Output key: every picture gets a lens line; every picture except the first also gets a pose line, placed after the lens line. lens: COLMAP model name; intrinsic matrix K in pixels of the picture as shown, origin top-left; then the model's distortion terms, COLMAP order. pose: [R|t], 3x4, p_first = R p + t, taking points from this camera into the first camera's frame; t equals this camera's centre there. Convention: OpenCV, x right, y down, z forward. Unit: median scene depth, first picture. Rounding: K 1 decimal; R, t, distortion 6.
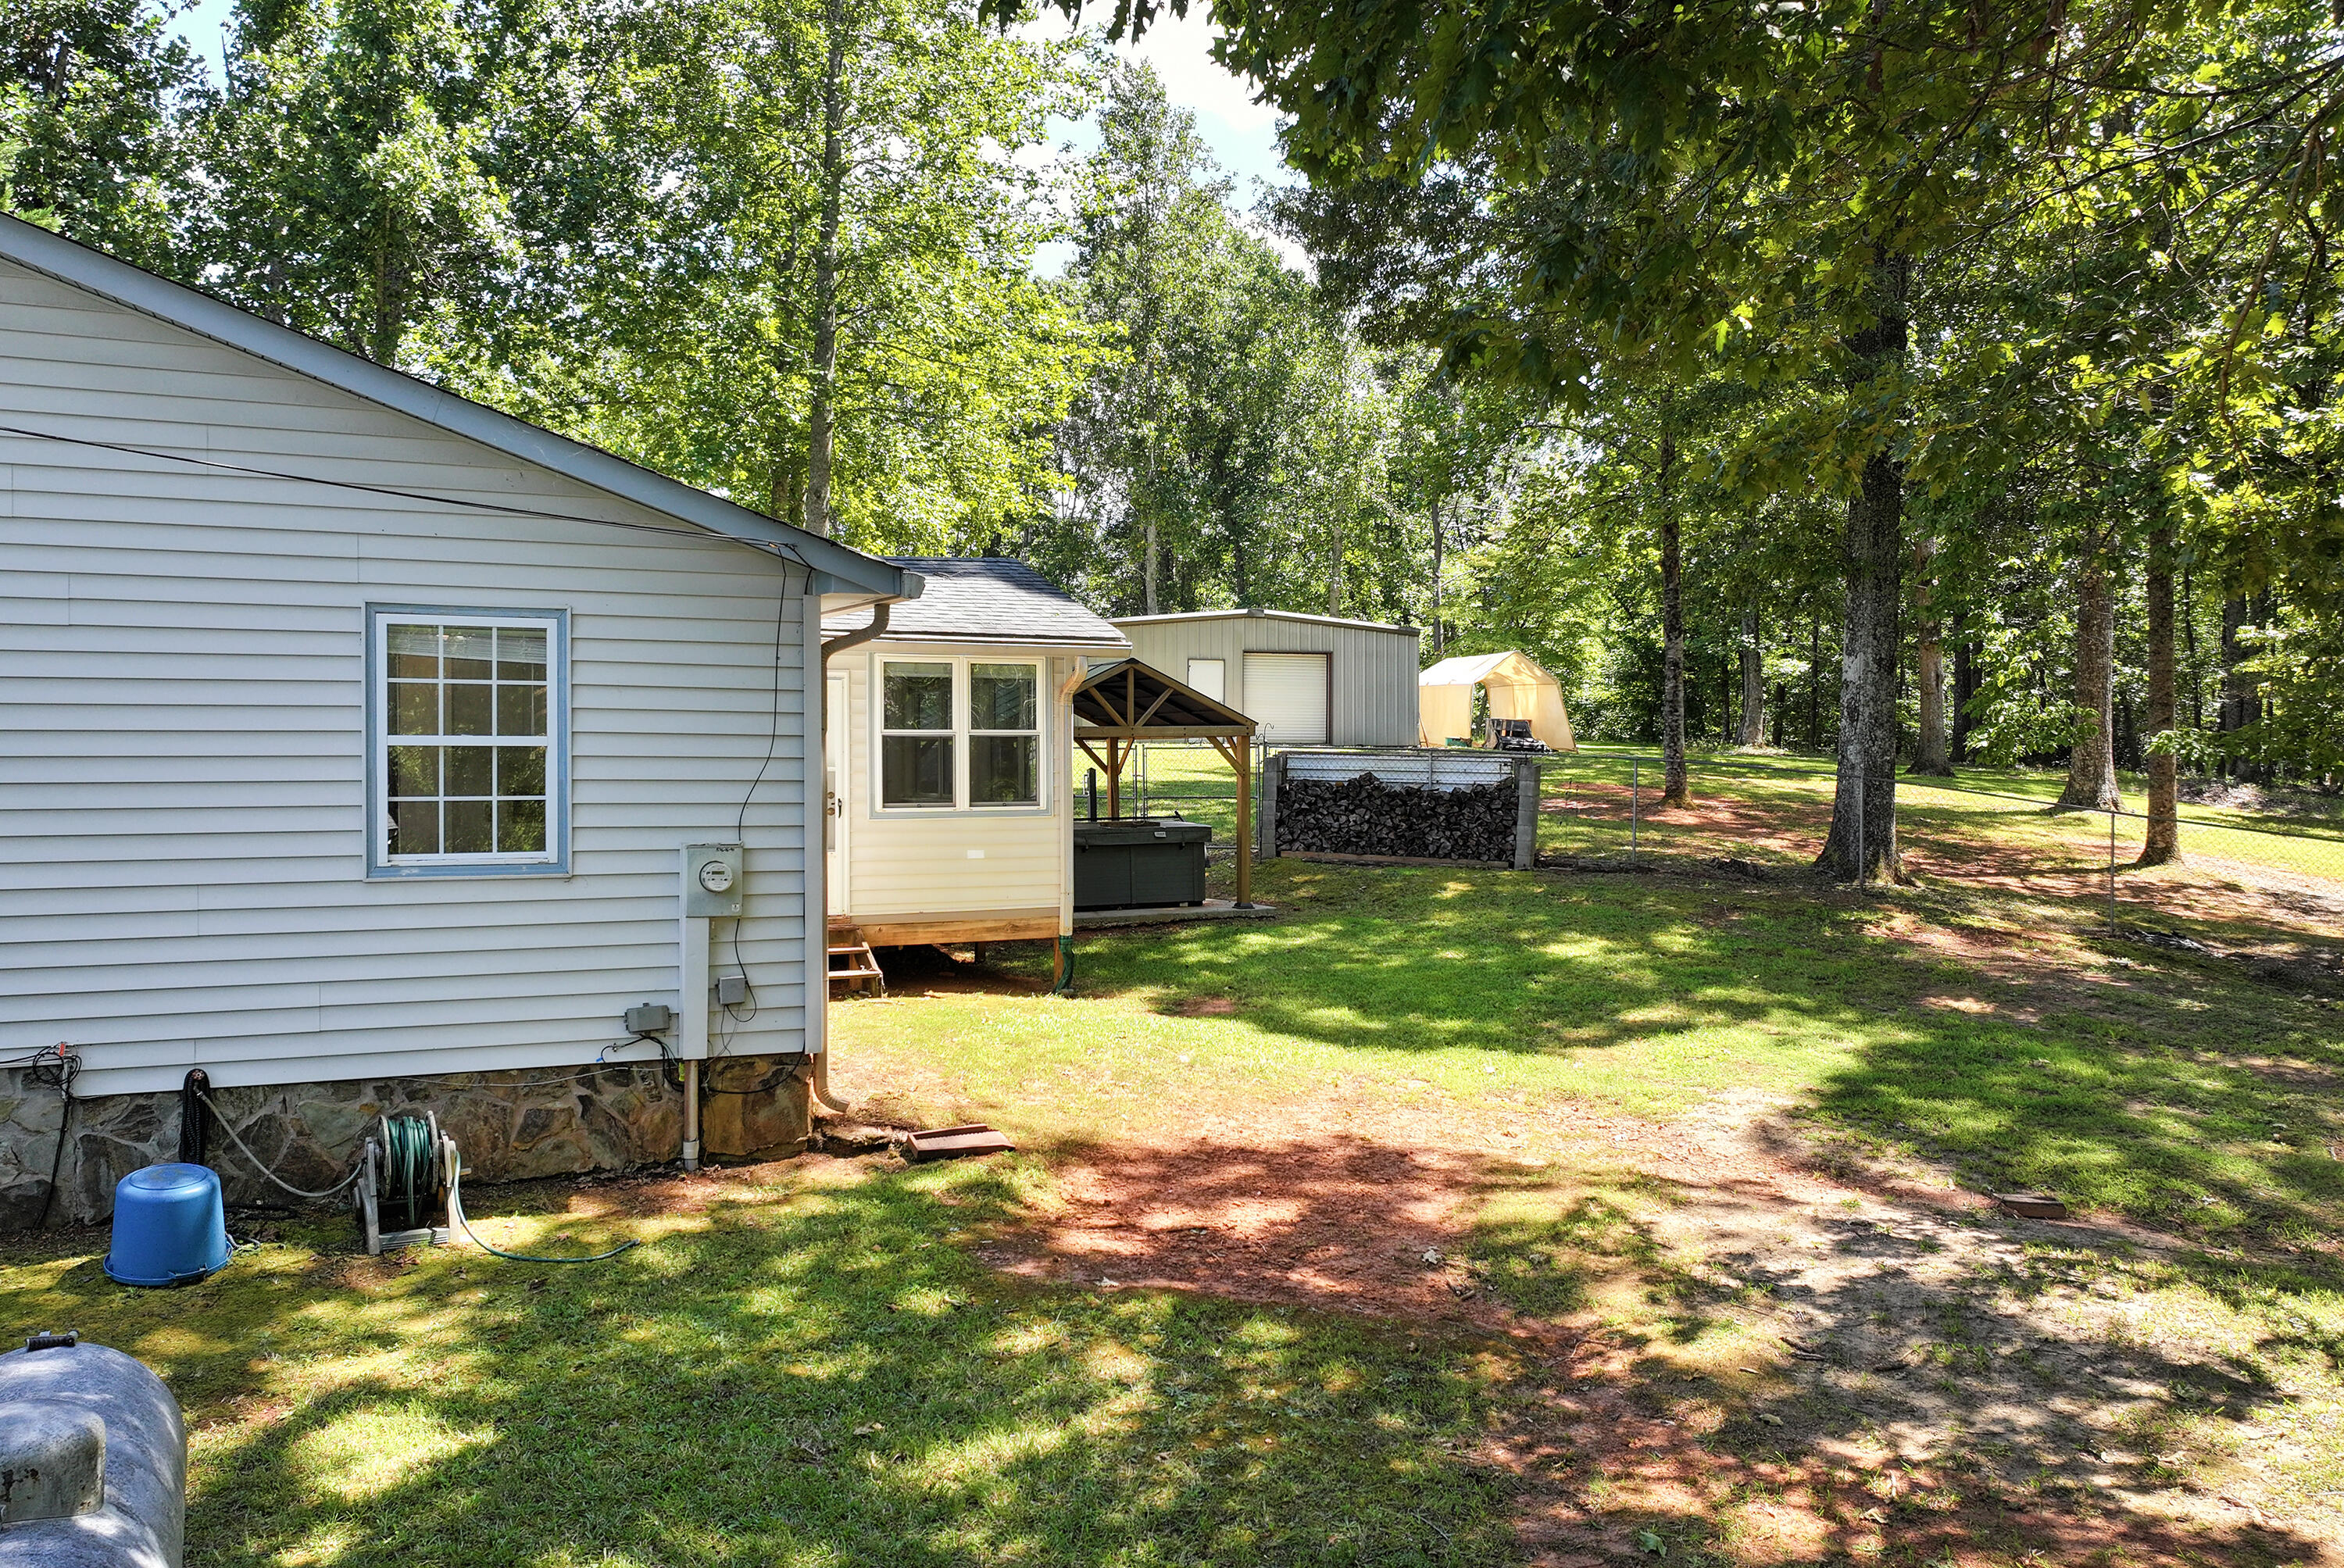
lens RADIAL K [[1916.1, 0, 1175.8], [0, 1916.1, 768.3], [0, 0, 1]] dist [0.000238, -0.002721]
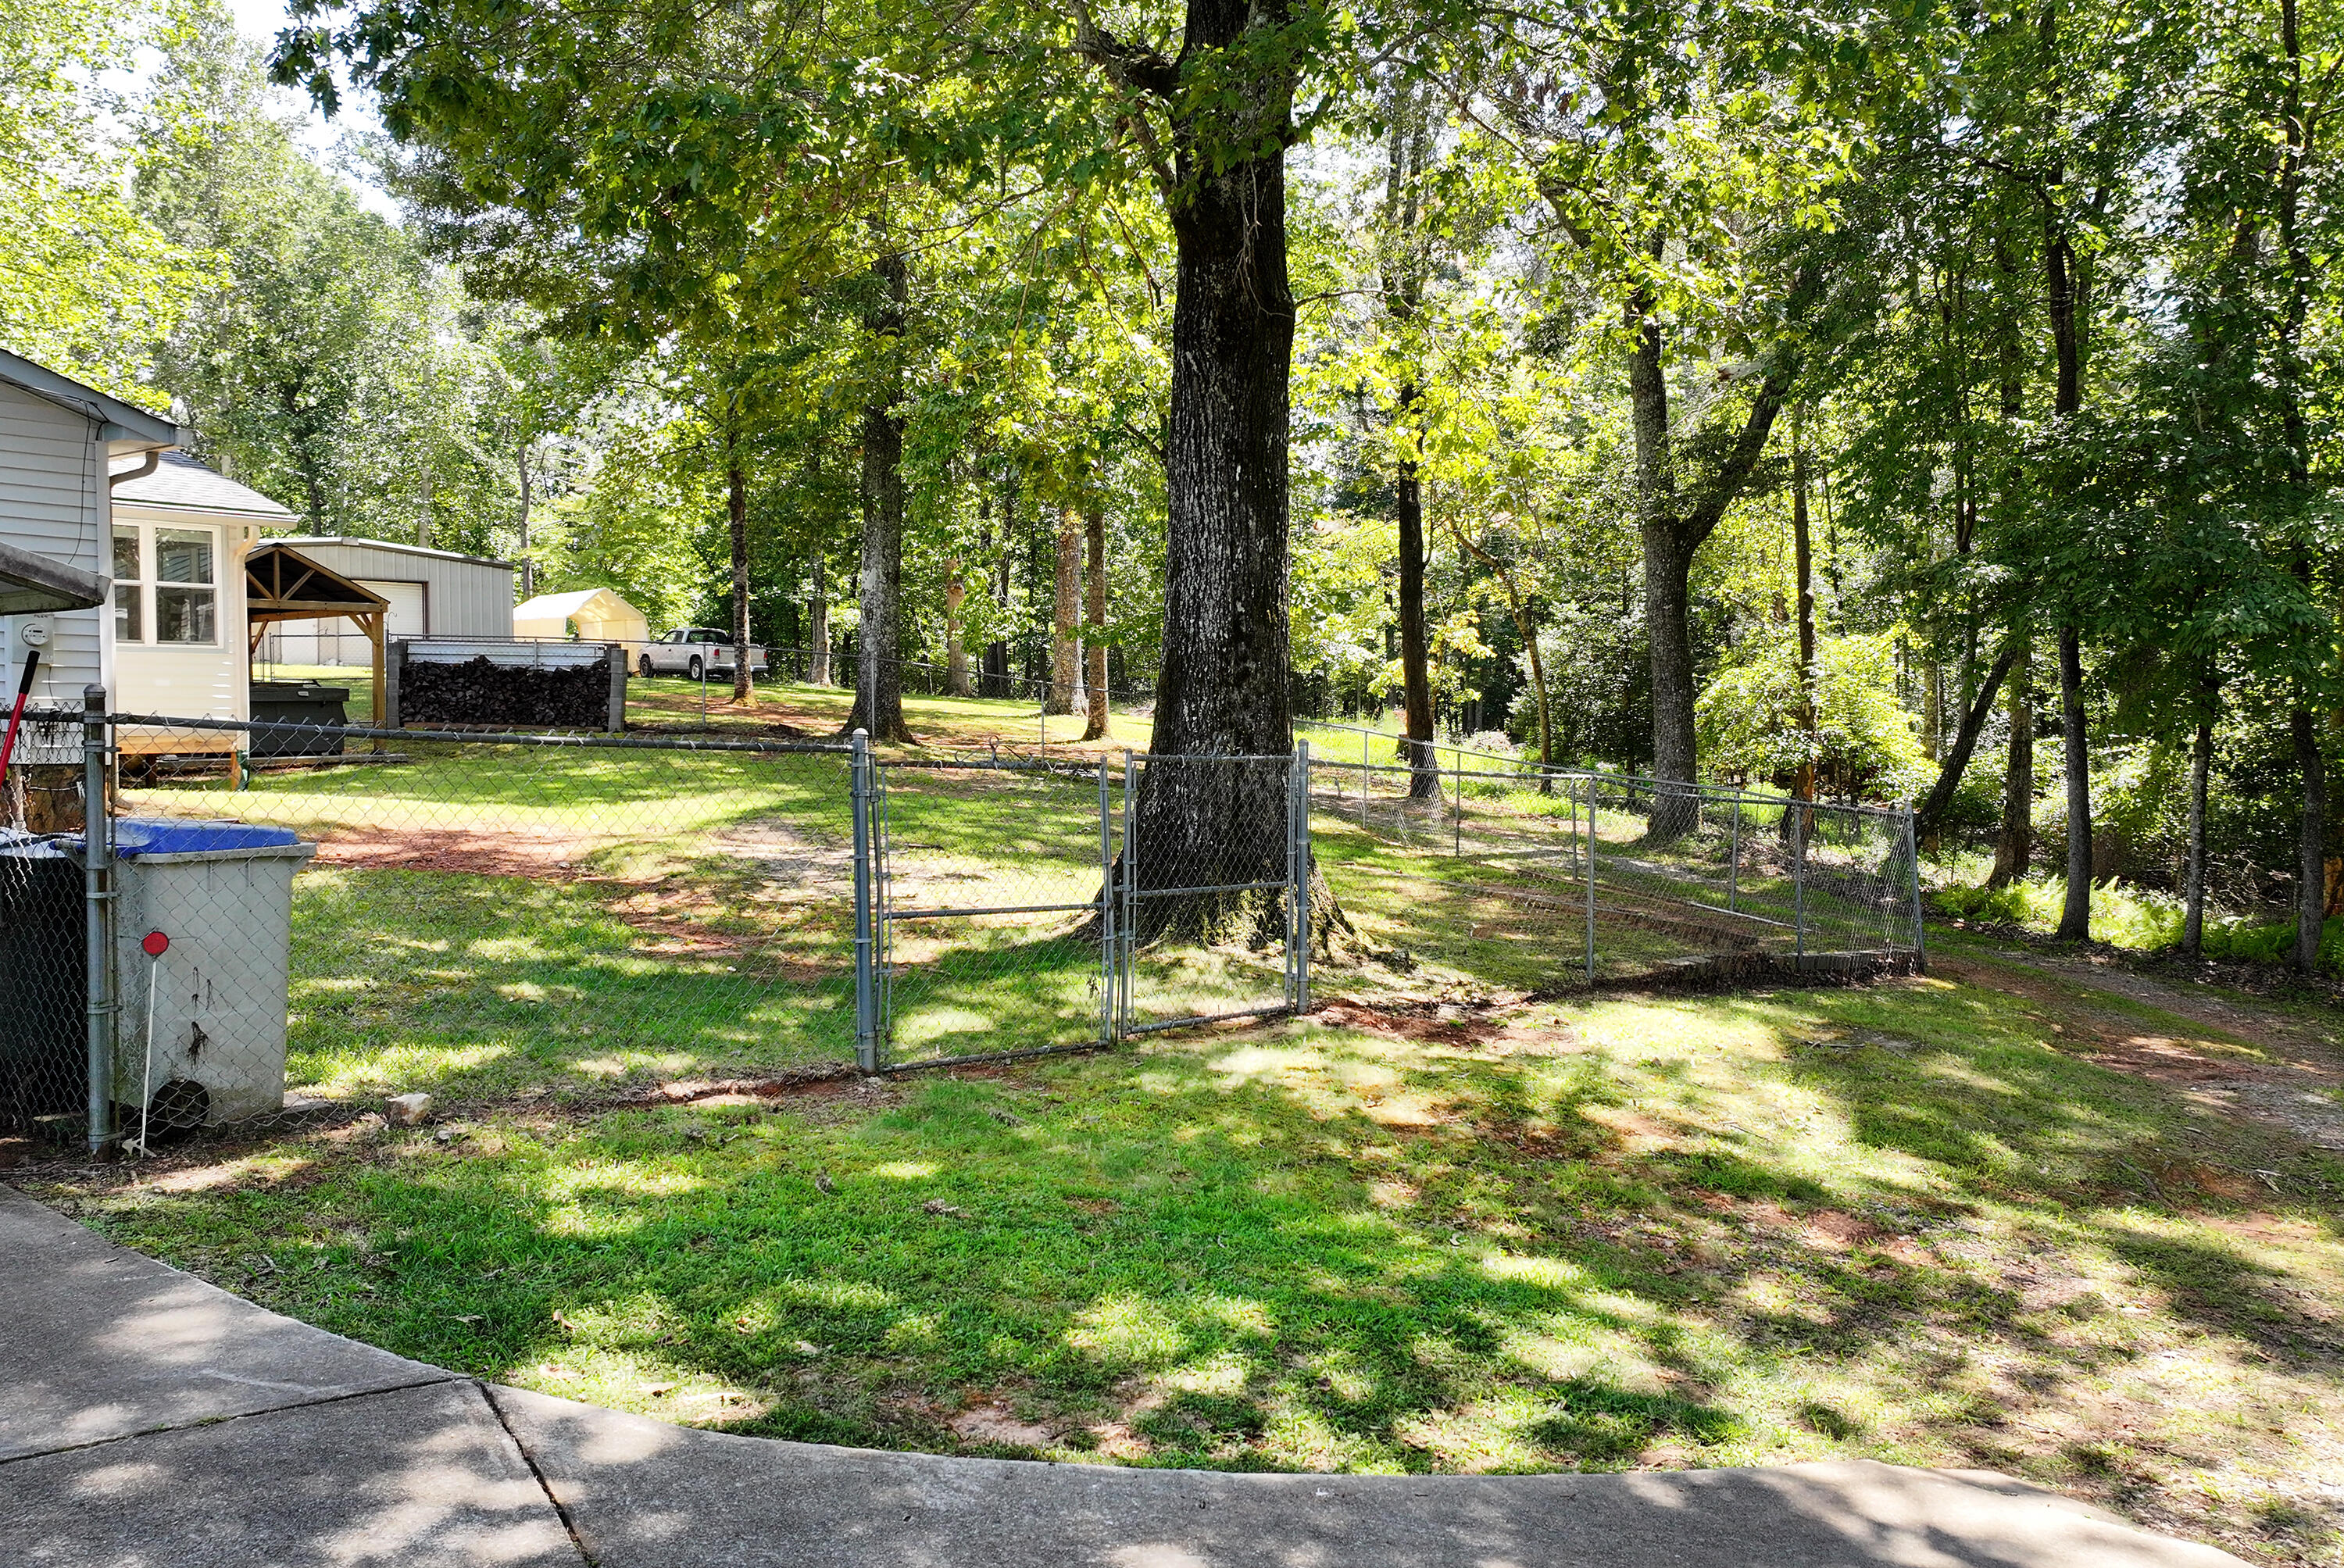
lens RADIAL K [[1916.1, 0, 1175.8], [0, 1916.1, 768.3], [0, 0, 1]] dist [0.000238, -0.002721]
pose [[0.893145, -0.011846, 0.449613, -0.042309], [0.006023, 0.999878, 0.014379, 0.047572], [-0.449729, -0.010134, 0.893108, -0.218661]]
